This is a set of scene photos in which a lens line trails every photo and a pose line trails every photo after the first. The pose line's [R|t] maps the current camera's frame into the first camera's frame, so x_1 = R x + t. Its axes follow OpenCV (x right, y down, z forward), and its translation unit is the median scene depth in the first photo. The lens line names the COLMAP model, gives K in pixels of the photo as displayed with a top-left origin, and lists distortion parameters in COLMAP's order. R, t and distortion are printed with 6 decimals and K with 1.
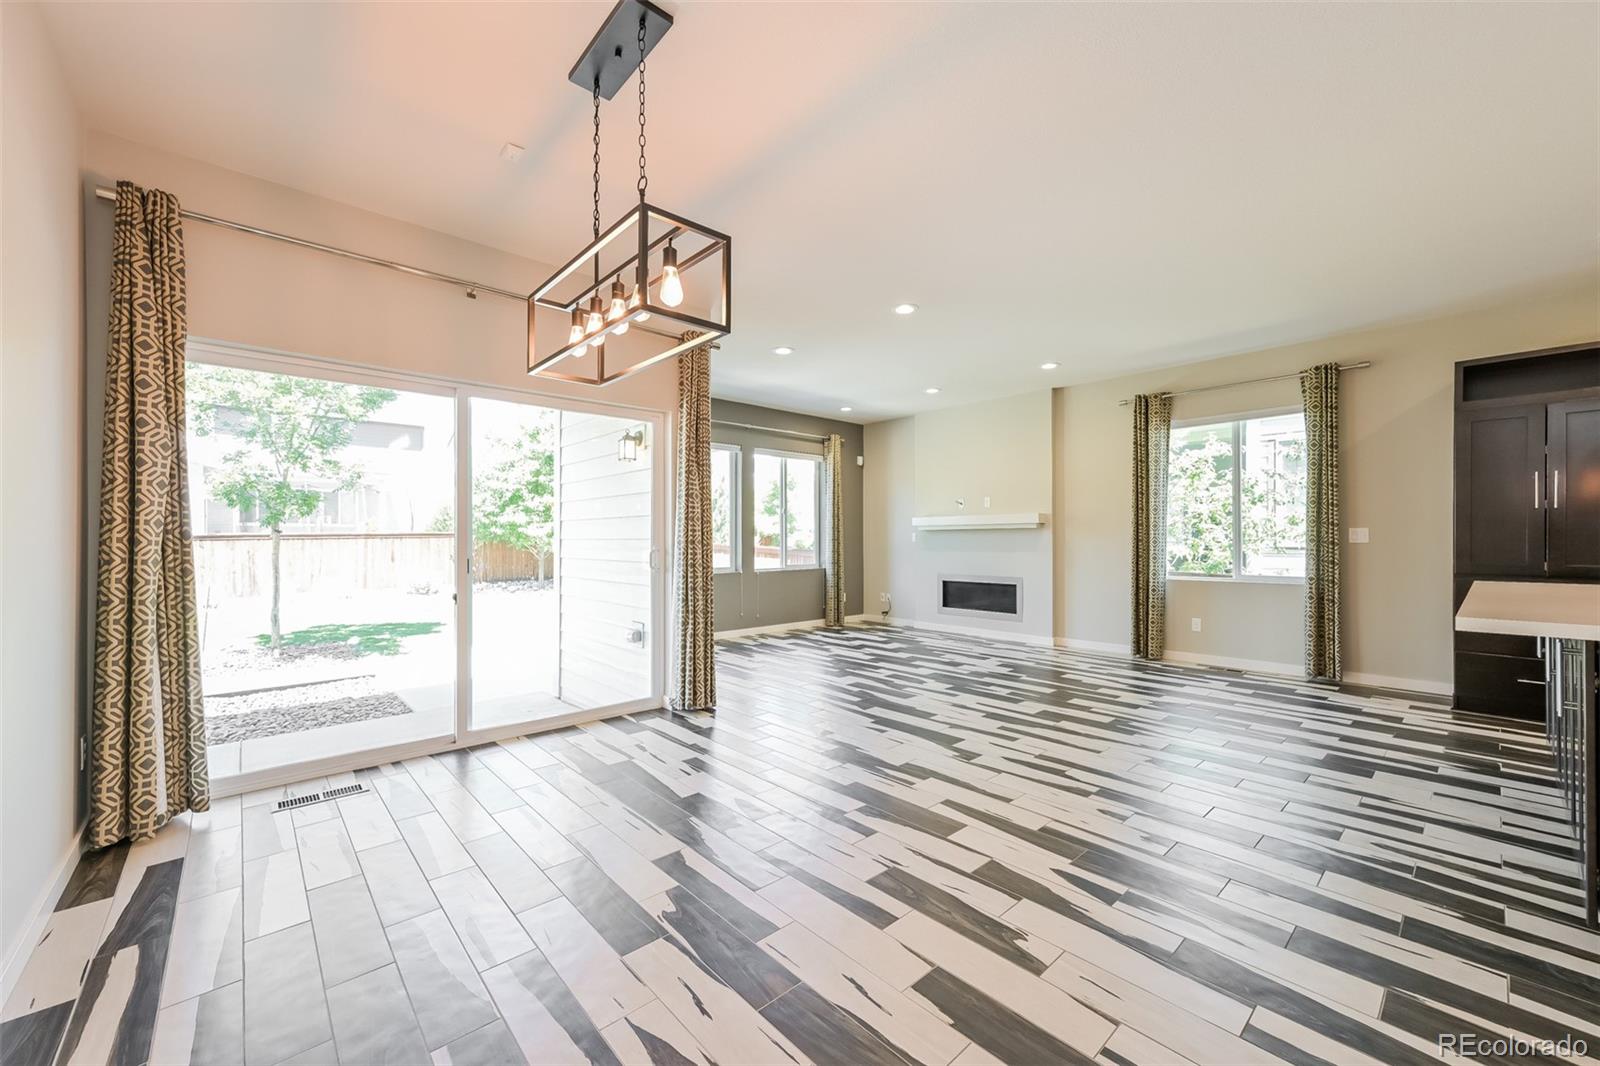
lens RADIAL K [[624.6, 0, 804.8], [0, 624.6, 541.2], [0, 0, 1]] dist [0.000427, 0.000162]
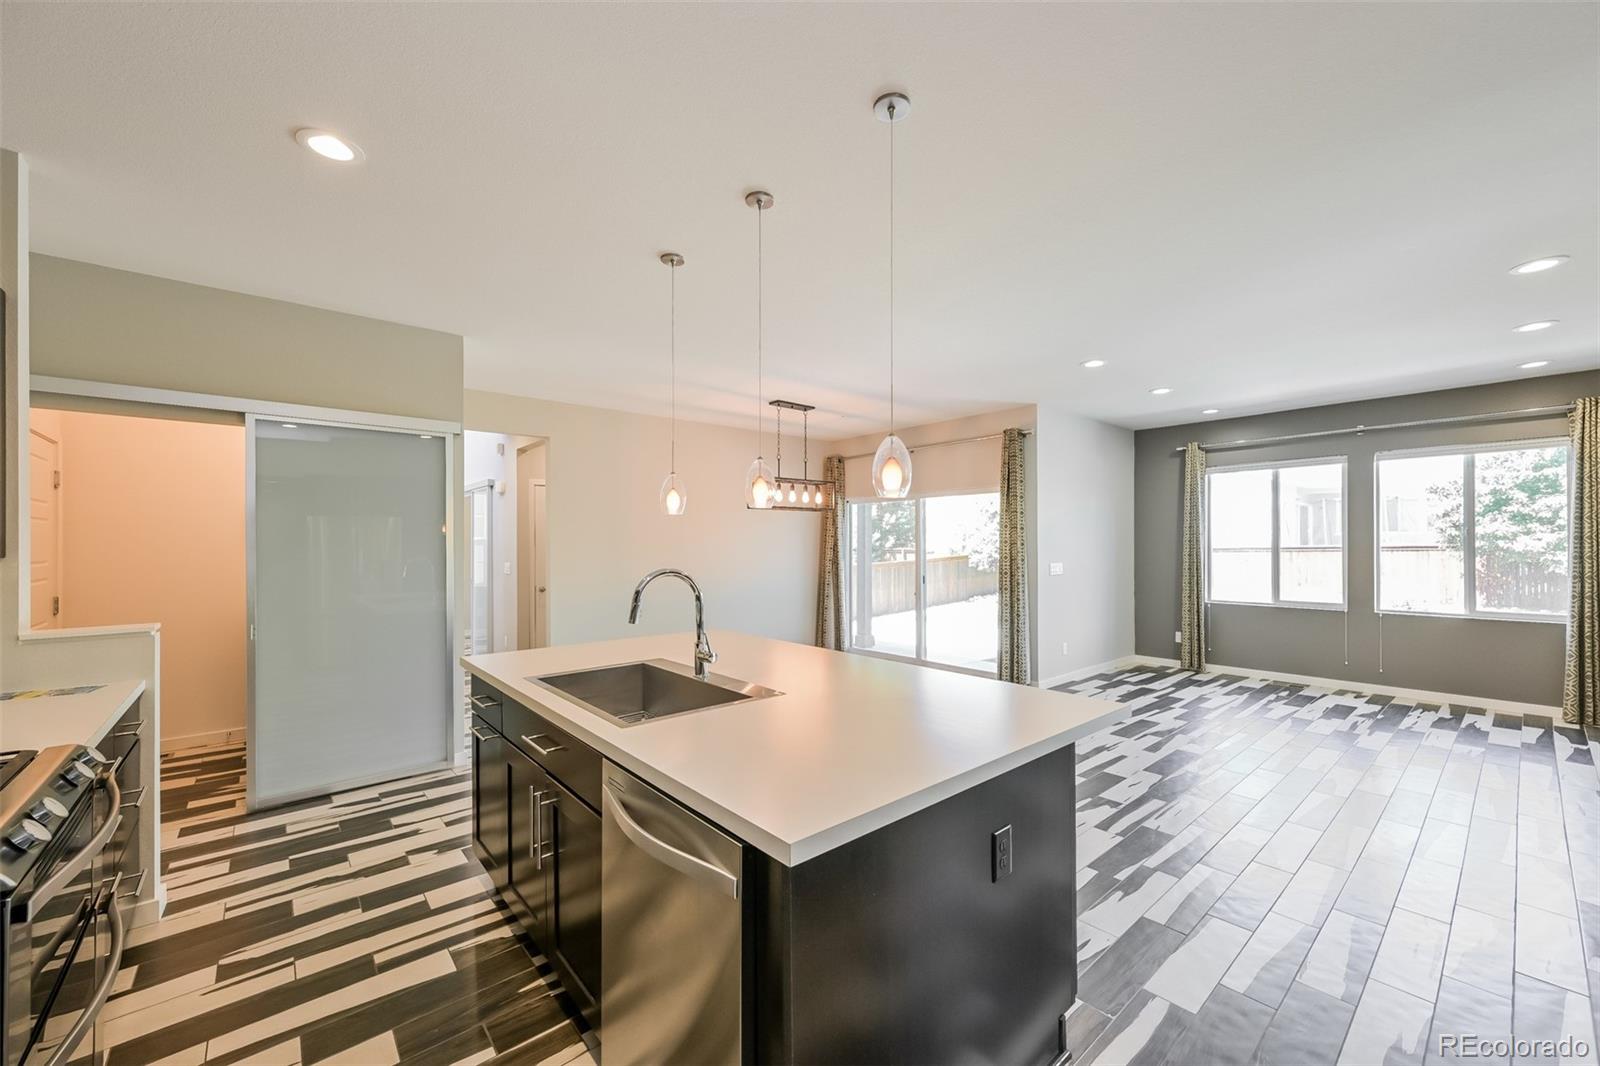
lens RADIAL K [[624.6, 0, 804.8], [0, 624.6, 541.2], [0, 0, 1]] dist [0.000427, 0.000162]
pose [[-0.022987, -0.002731, -0.999732, 0.707946], [0.001484, 0.999995, -0.002766, -0.038789], [0.999735, -0.001547, -0.022983, 0.300507]]
